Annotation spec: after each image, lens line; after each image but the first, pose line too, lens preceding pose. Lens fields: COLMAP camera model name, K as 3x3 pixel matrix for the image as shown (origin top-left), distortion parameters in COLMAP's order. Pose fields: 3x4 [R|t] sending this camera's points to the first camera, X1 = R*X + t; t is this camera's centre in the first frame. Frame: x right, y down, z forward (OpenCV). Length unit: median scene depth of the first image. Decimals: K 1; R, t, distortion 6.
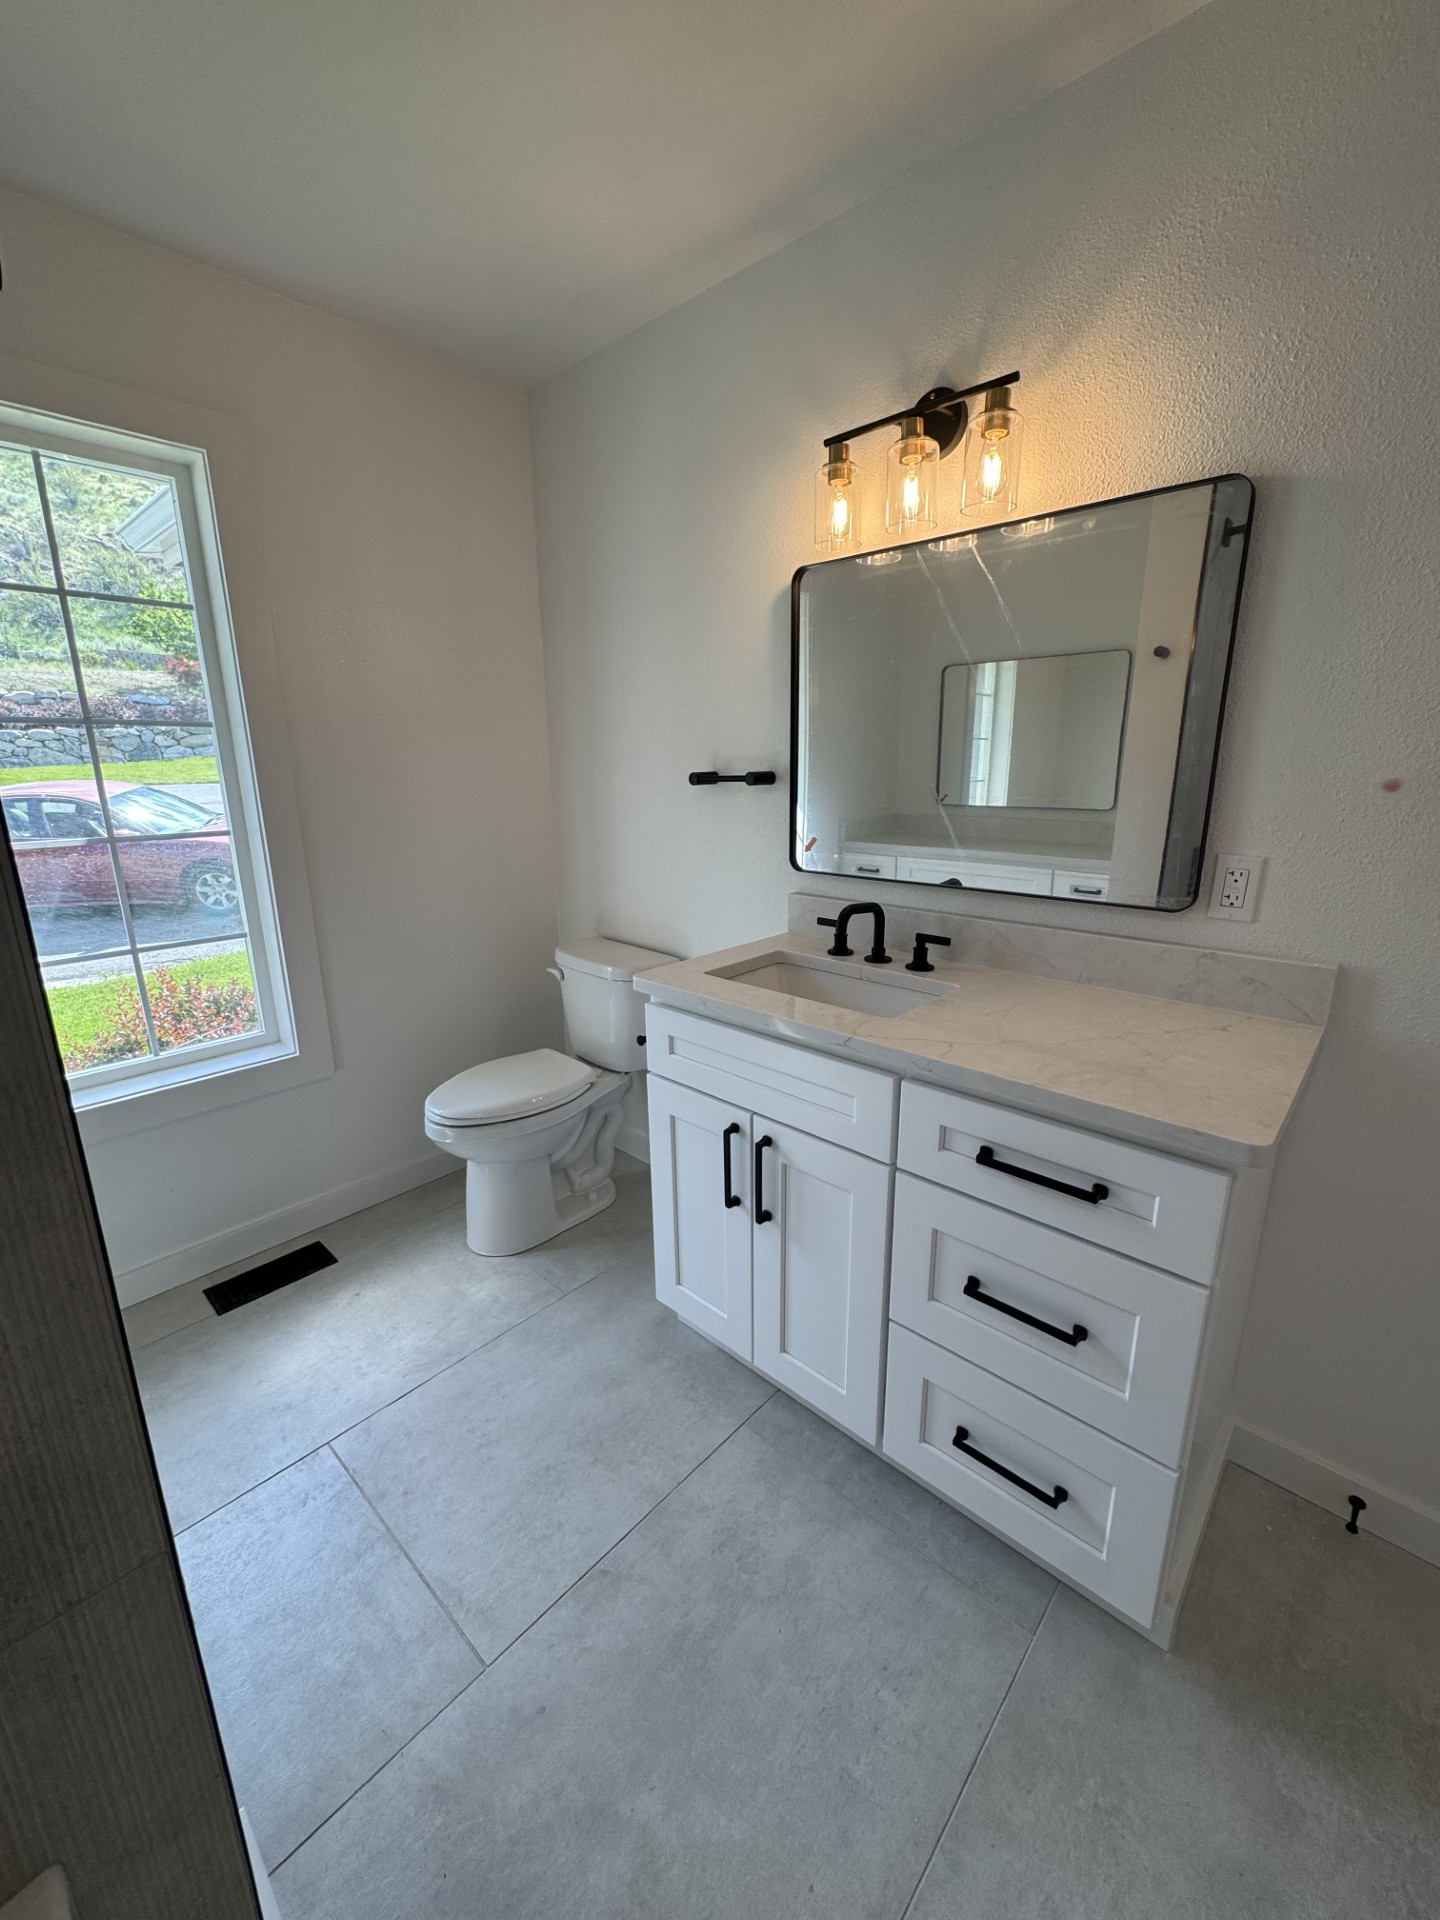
lens RADIAL K [[765.0, 0, 719.2], [0, 765.0, 952.8], [0, 0, 1]] dist [-0.006381, 0.000609]
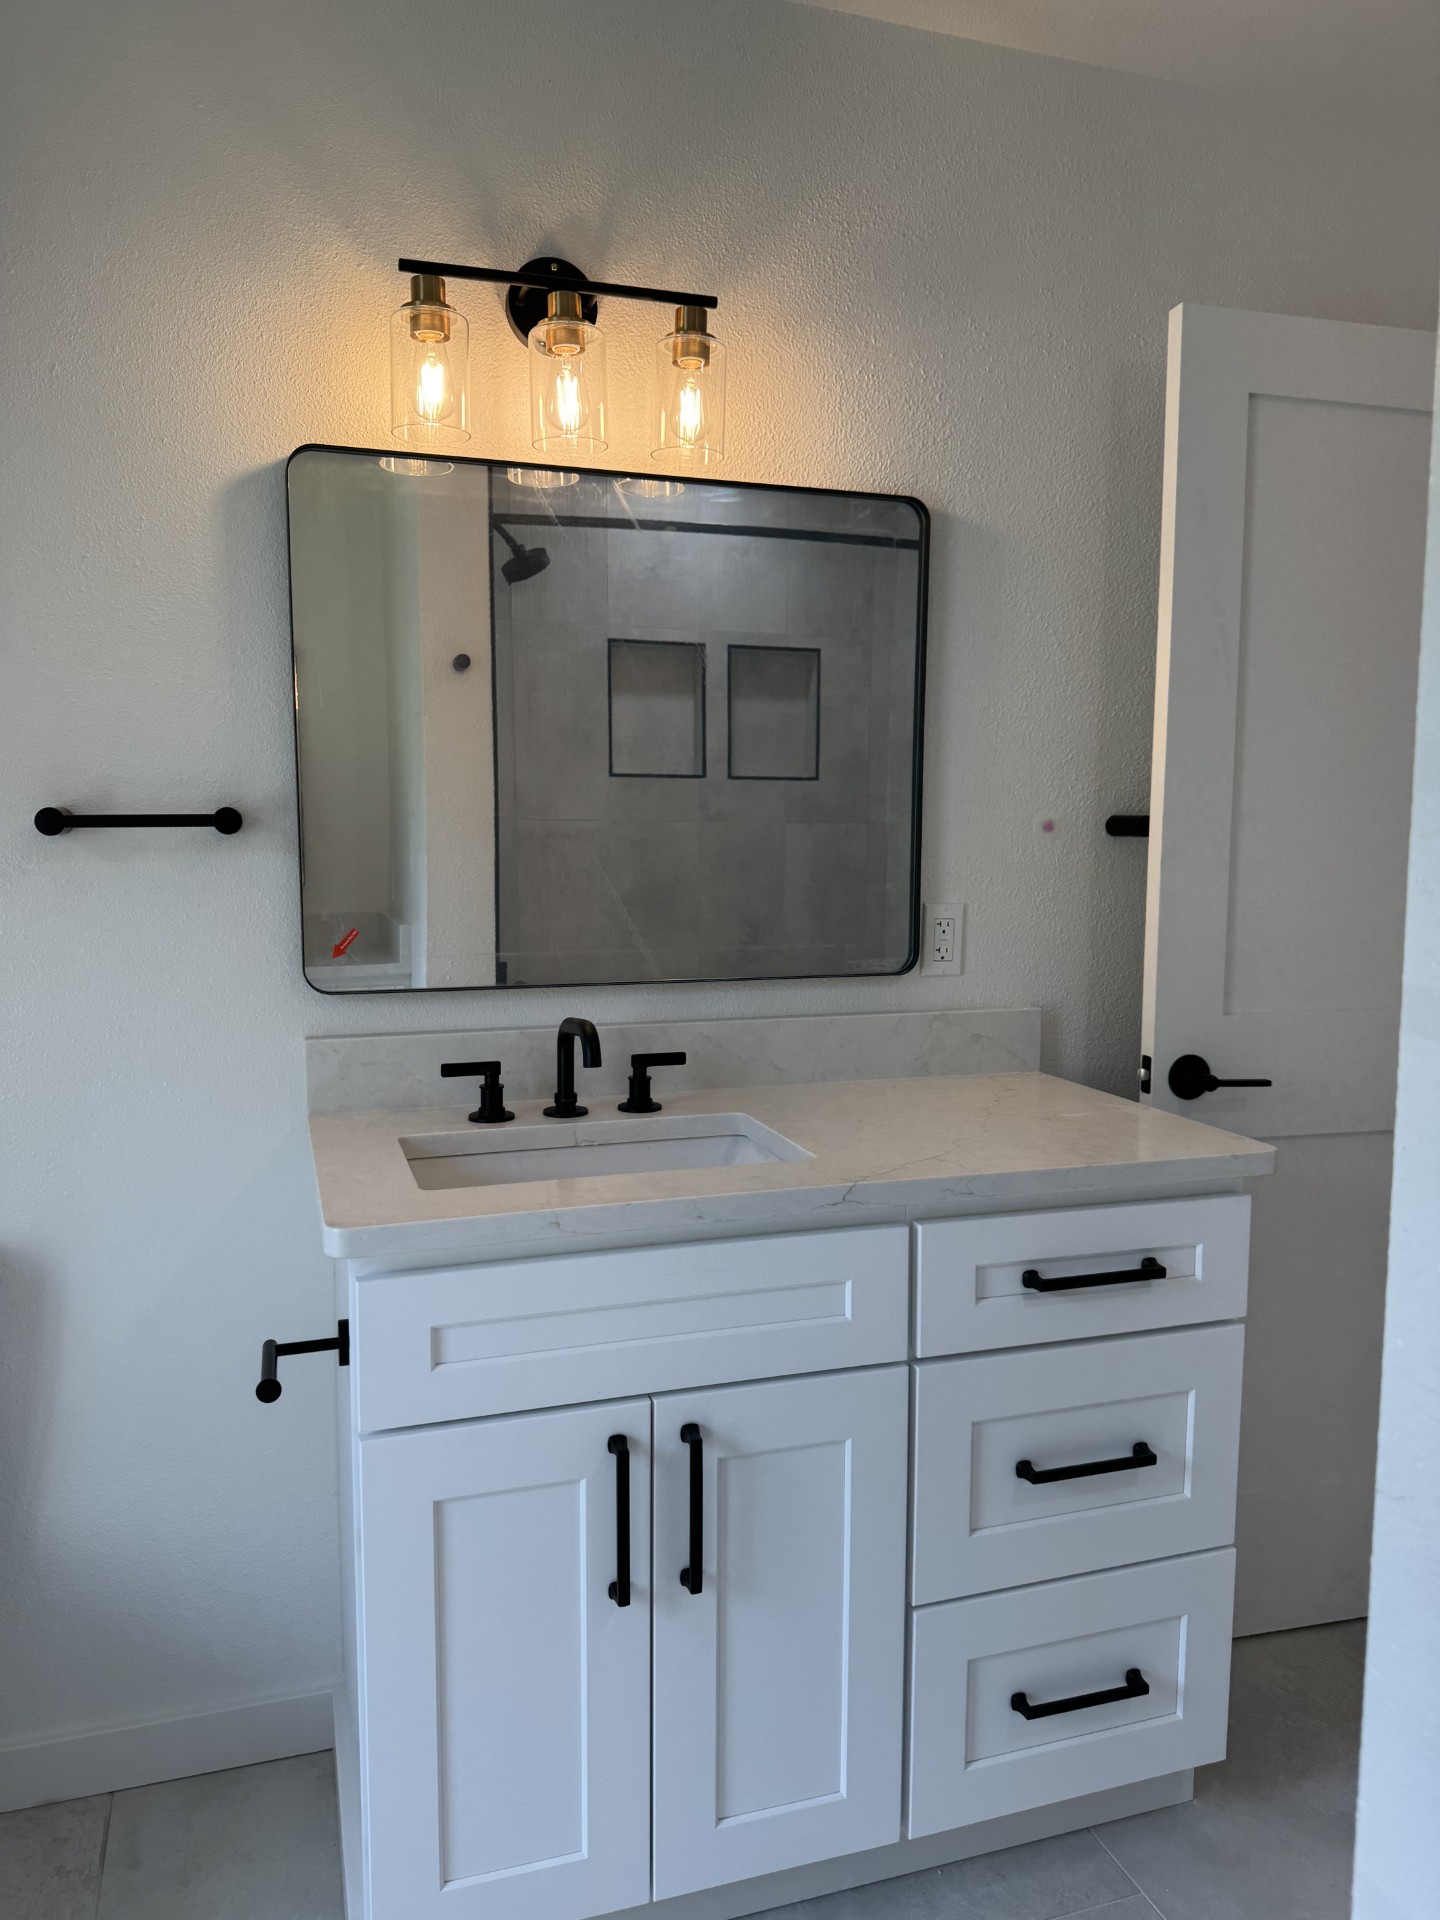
lens RADIAL K [[1352.2, 0, 691.6], [0, 1352.2, 962.5], [0, 0, 1]] dist [0.030185, -0.024615]
pose [[0.489886, -0.072534, 0.868764, -0.836167], [0.204509, 0.978286, -0.033643, -0.064425], [-0.847459, 0.194151, 0.494083, 0.461079]]
